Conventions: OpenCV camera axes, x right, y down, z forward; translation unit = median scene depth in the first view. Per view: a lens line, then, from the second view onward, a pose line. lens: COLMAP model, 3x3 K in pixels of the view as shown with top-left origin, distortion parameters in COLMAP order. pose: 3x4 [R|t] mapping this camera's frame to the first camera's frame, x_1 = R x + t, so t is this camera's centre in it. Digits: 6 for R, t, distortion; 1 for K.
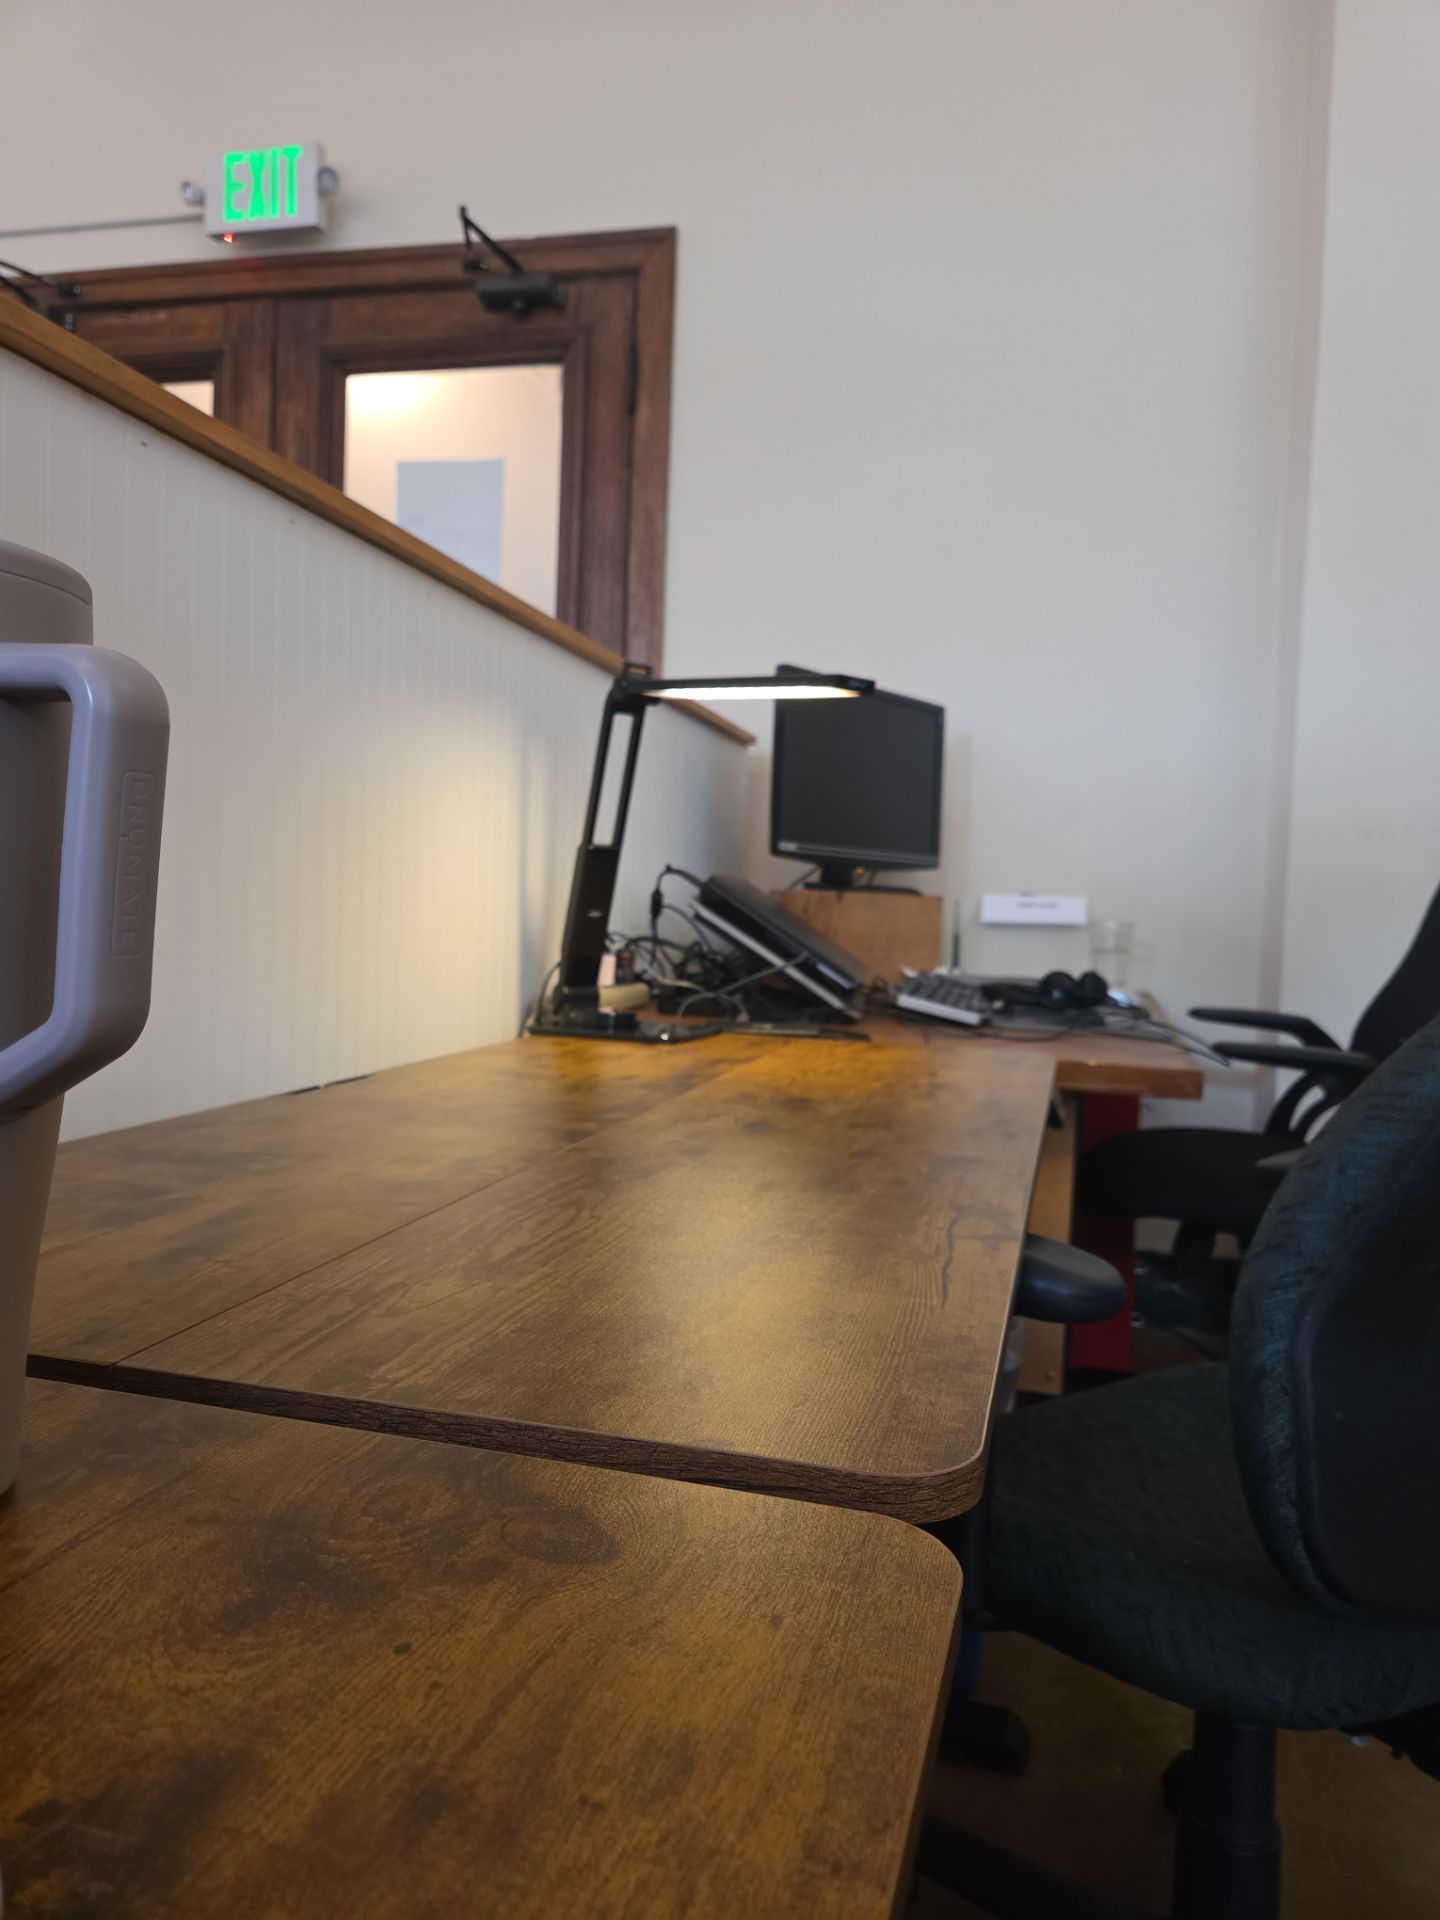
lens RADIAL K [[1296.2, 0, 723.7], [0, 1296.2, 942.9], [0, 0, 1]] dist [0.051832, -0.055450]
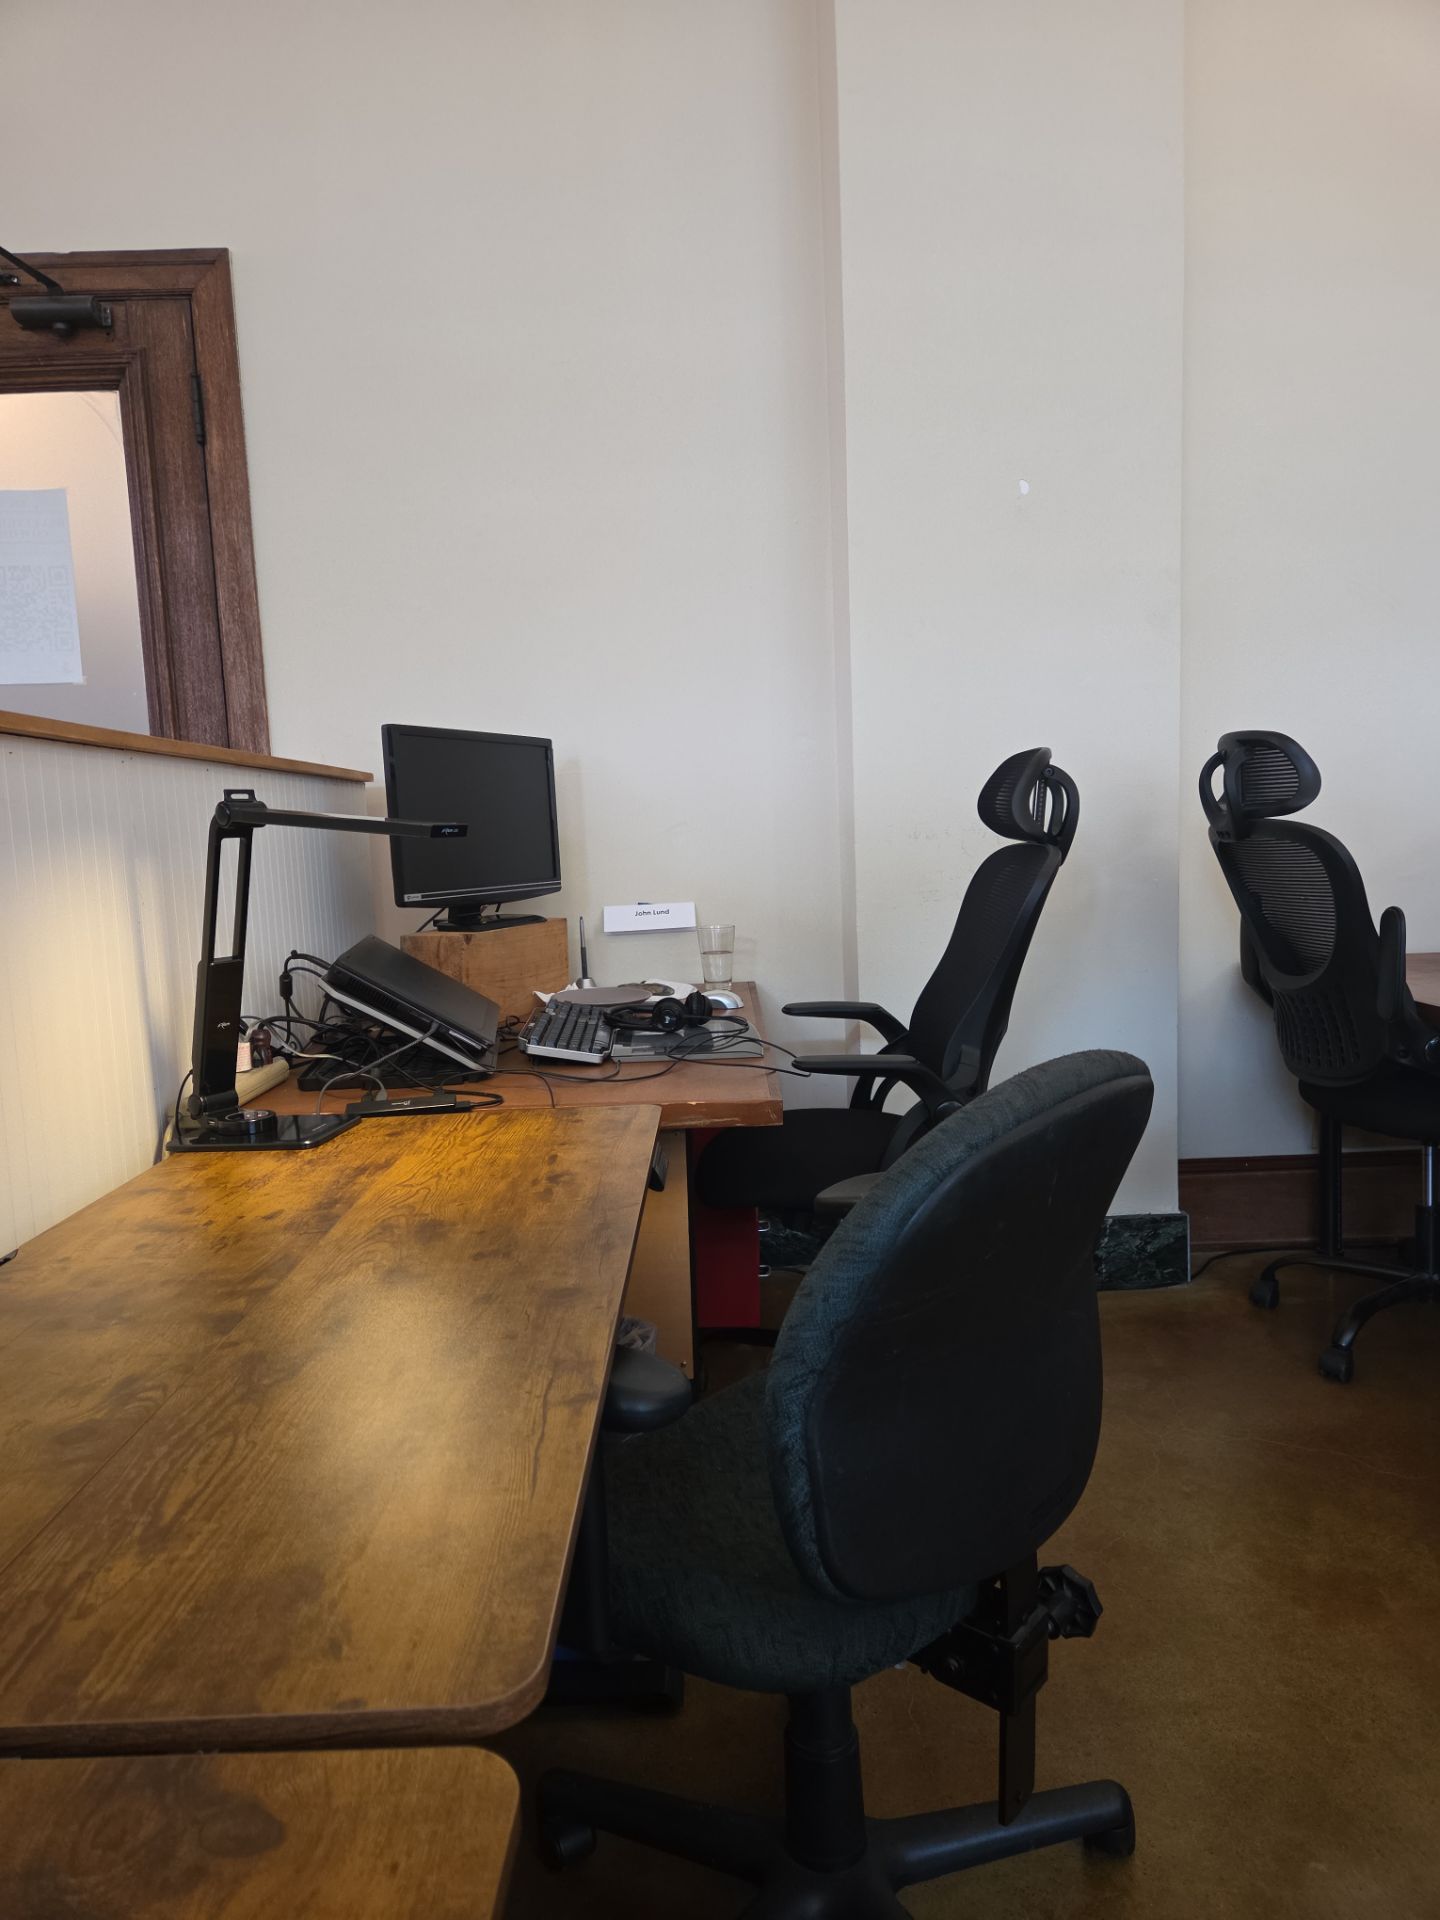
lens RADIAL K [[1272.8, 0, 709.3], [0, 1272.8, 965.1], [0, 0, 1]] dist [0.069318, -0.063812]
pose [[0.962766, -0.104559, 0.249297, 0.071104], [0.086734, 0.992894, 0.081476, -0.352722], [-0.256044, -0.056820, 0.964994, -0.286550]]
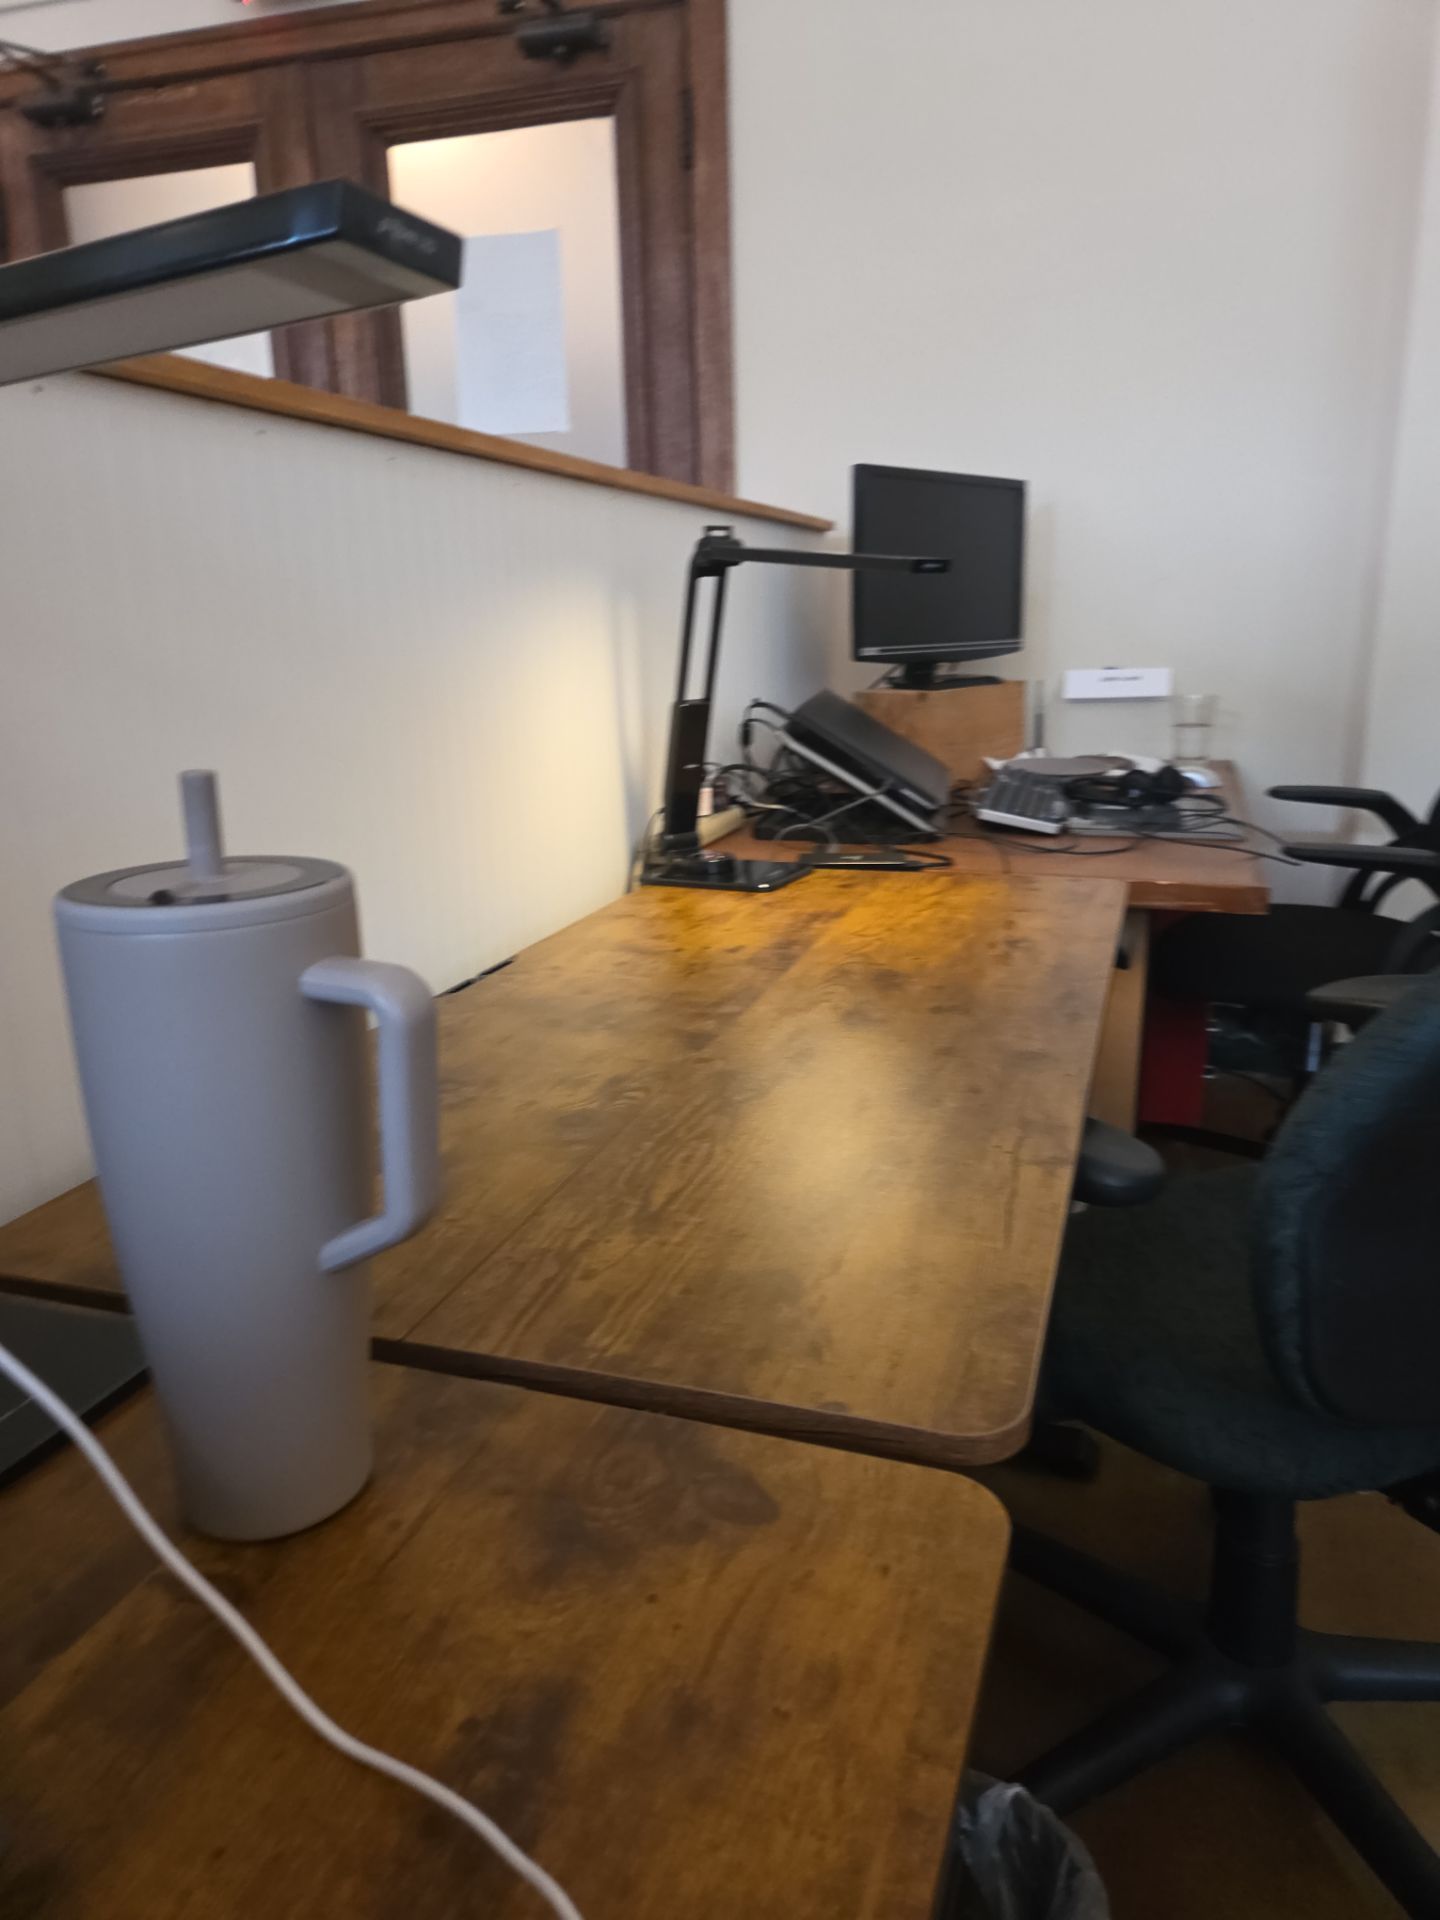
lens RADIAL K [[1280.2, 0, 728.5], [0, 1280.2, 941.8], [0, 0, 1]] dist [0.062972, -0.064733]
pose [[0.996556, -0.044337, -0.070070, -0.002702], [0.058221, 0.975846, 0.210557, -0.298939], [0.059042, -0.213912, 0.975067, -0.190892]]
